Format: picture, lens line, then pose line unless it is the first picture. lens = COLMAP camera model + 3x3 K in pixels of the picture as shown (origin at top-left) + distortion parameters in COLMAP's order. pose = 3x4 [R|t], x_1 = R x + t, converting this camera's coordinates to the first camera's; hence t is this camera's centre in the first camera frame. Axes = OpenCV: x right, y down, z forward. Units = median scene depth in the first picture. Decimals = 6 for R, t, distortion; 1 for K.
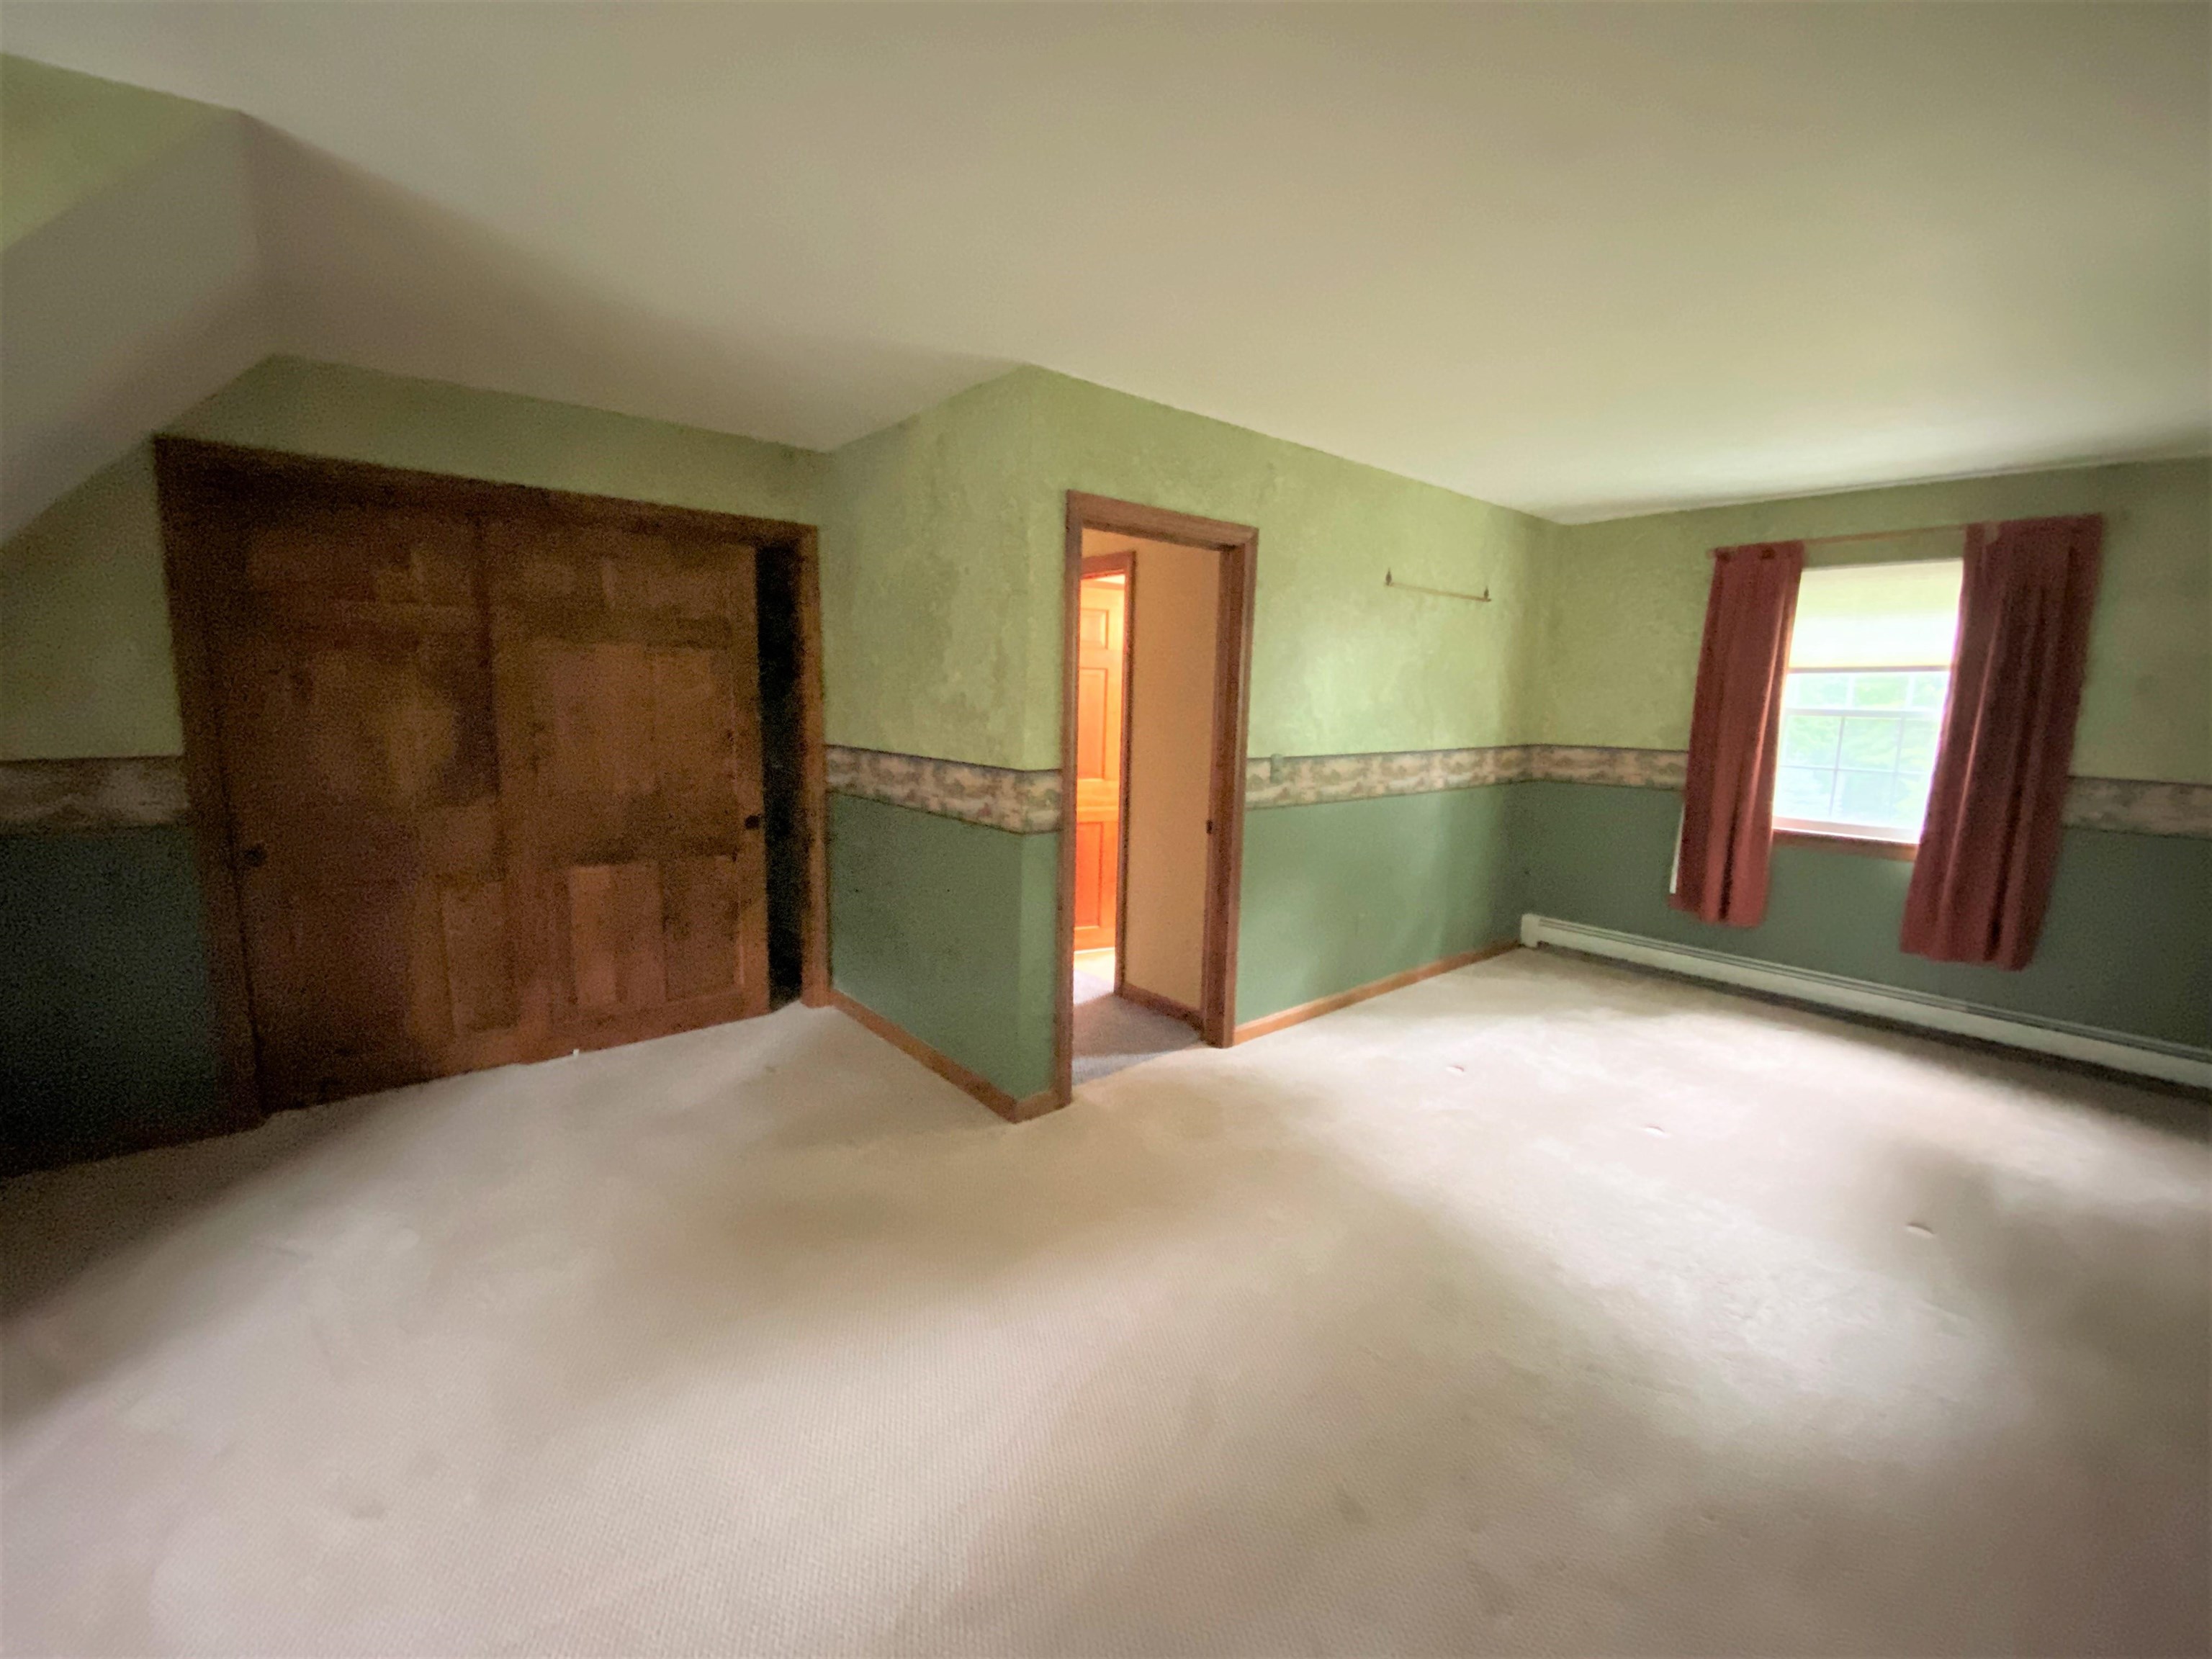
lens RADIAL K [[899.8, 0, 1102.2], [0, 899.8, 832.7], [0, 0, 1]] dist [0.035828, -0.028941]
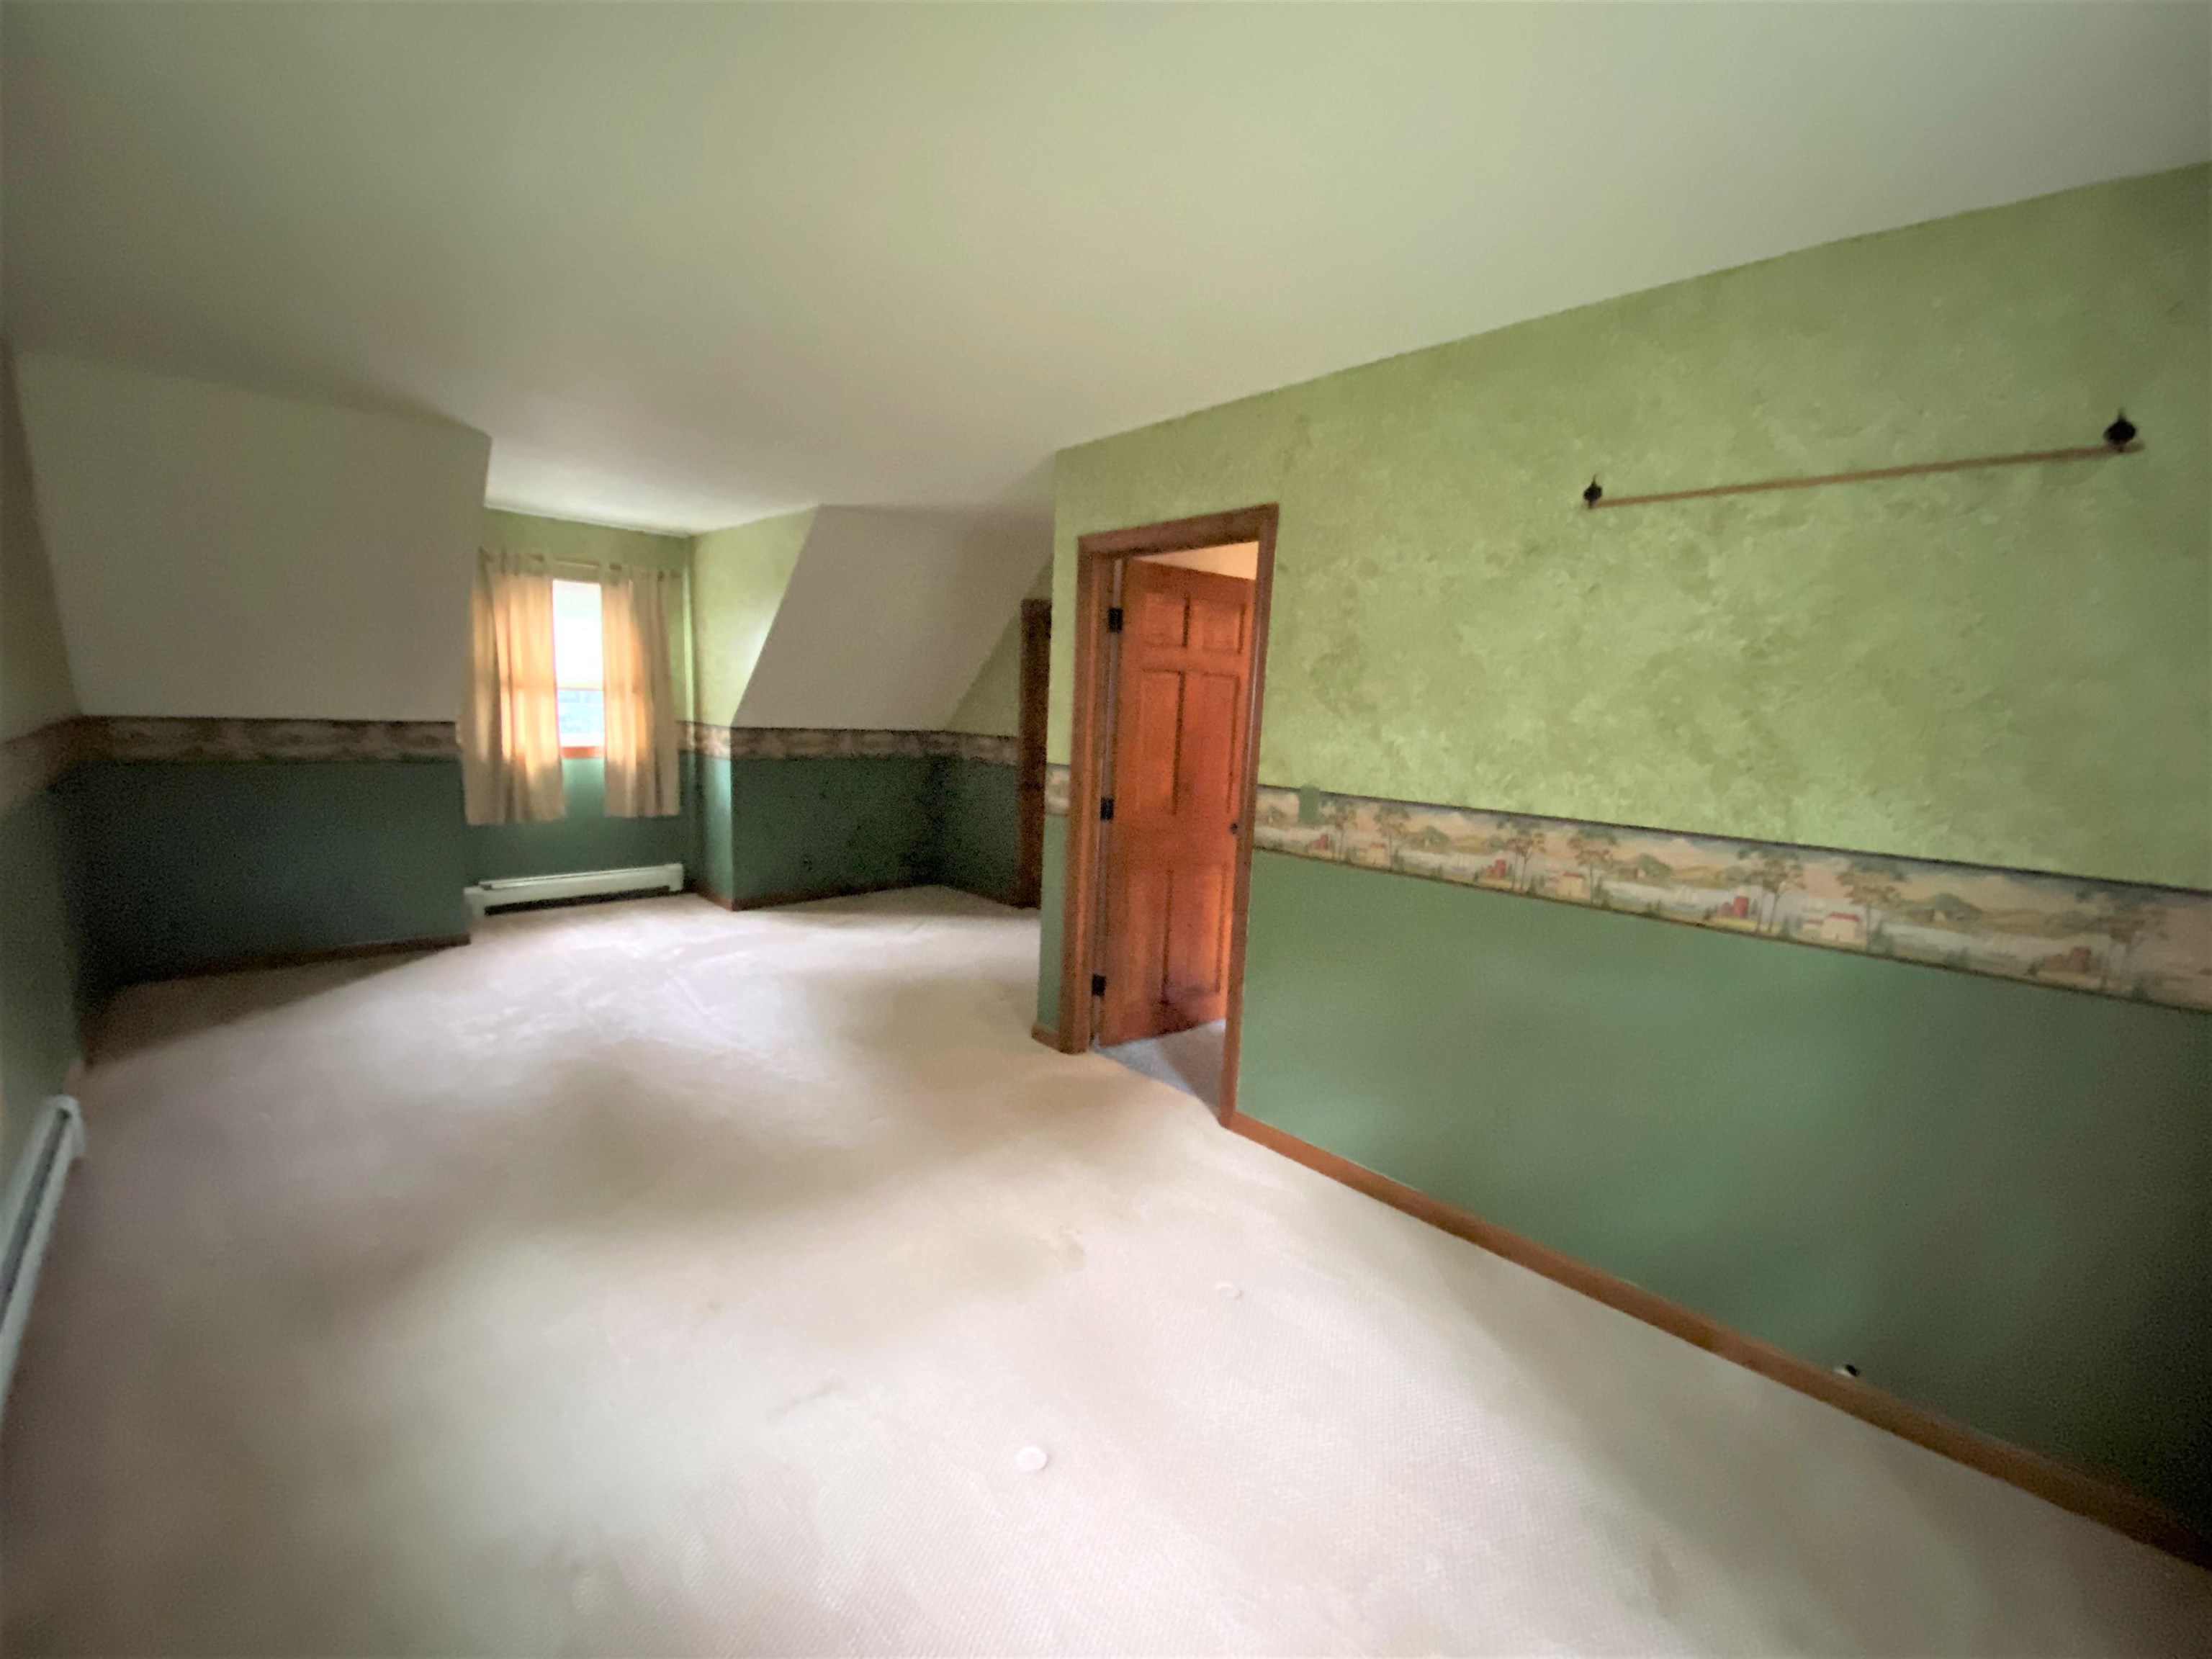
lens RADIAL K [[892.3, 0, 1094.5], [0, 892.3, 832.2], [0, 0, 1]] dist [0.000291, -0.014231]
pose [[0.048331, 0.120534, -0.991532, 0.850114], [-0.189934, 0.975688, 0.109350, -0.088491], [0.980606, 0.183041, 0.070050, 0.713458]]
